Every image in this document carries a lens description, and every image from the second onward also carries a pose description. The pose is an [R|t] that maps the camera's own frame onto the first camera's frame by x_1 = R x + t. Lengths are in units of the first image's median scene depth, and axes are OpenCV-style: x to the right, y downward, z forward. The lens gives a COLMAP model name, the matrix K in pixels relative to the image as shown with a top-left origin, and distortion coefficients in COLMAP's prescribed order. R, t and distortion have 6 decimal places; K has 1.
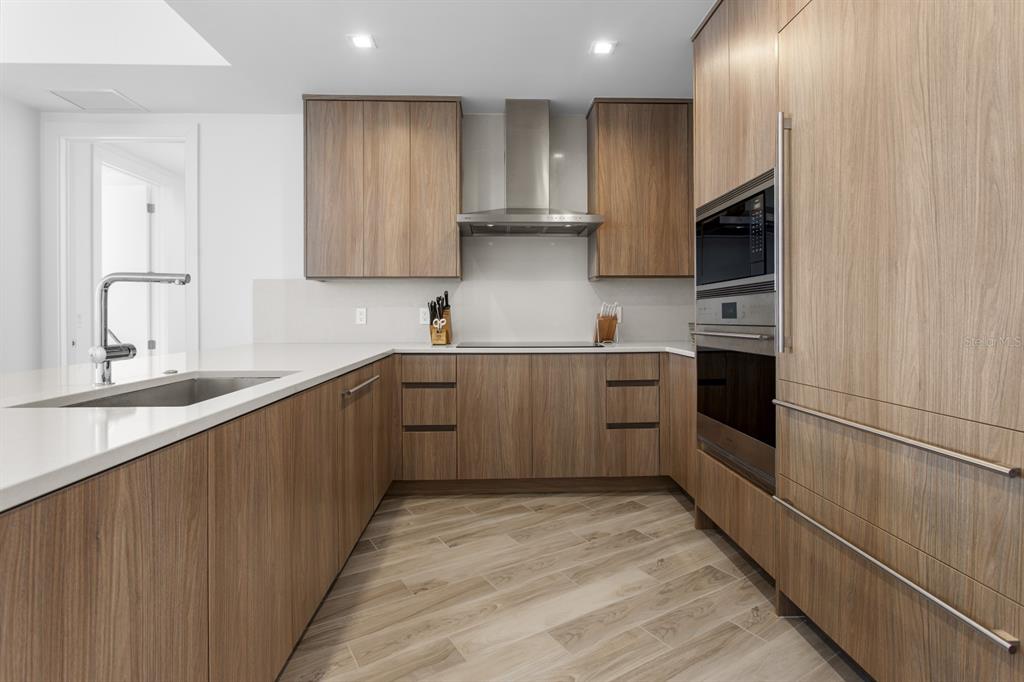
lens RADIAL K [[509.9, 0, 516.2], [0, 509.9, 312.9], [0, 0, 1]] dist [-0.004133, 0.000568]
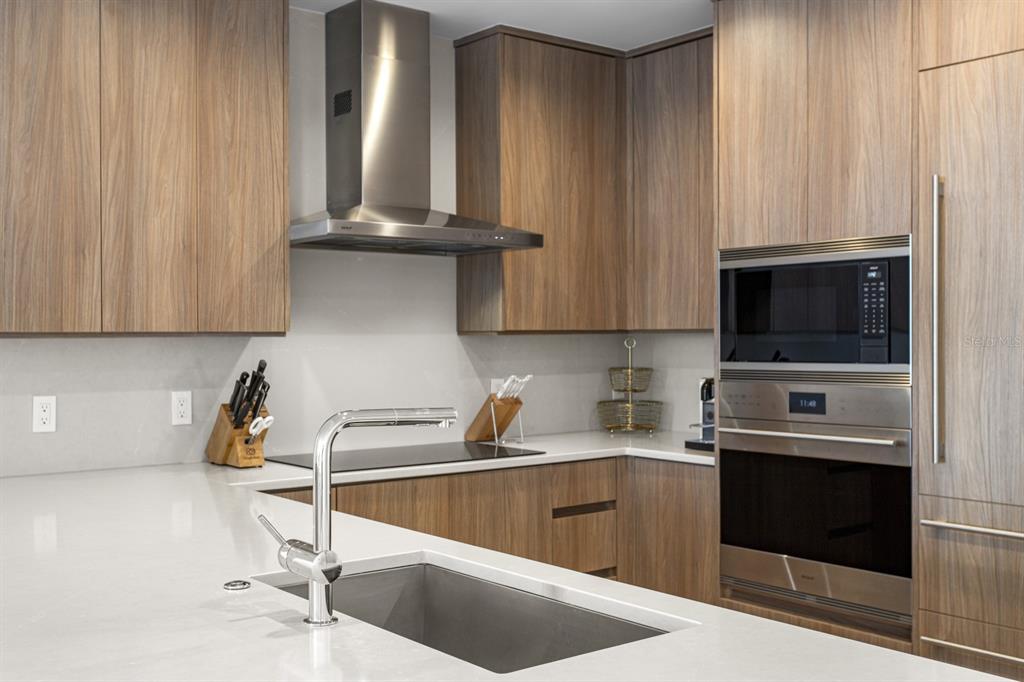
lens RADIAL K [[1101.0, 0, 511.9], [0, 1101.0, 343.3], [0, 0, 1]] dist [0.031655, 0.000000]
pose [[0.805049, -0.003349, 0.593199, -0.595166], [-0.002974, 0.999949, 0.009681, -0.071666], [-0.593201, -0.009558, 0.804997, -0.027244]]
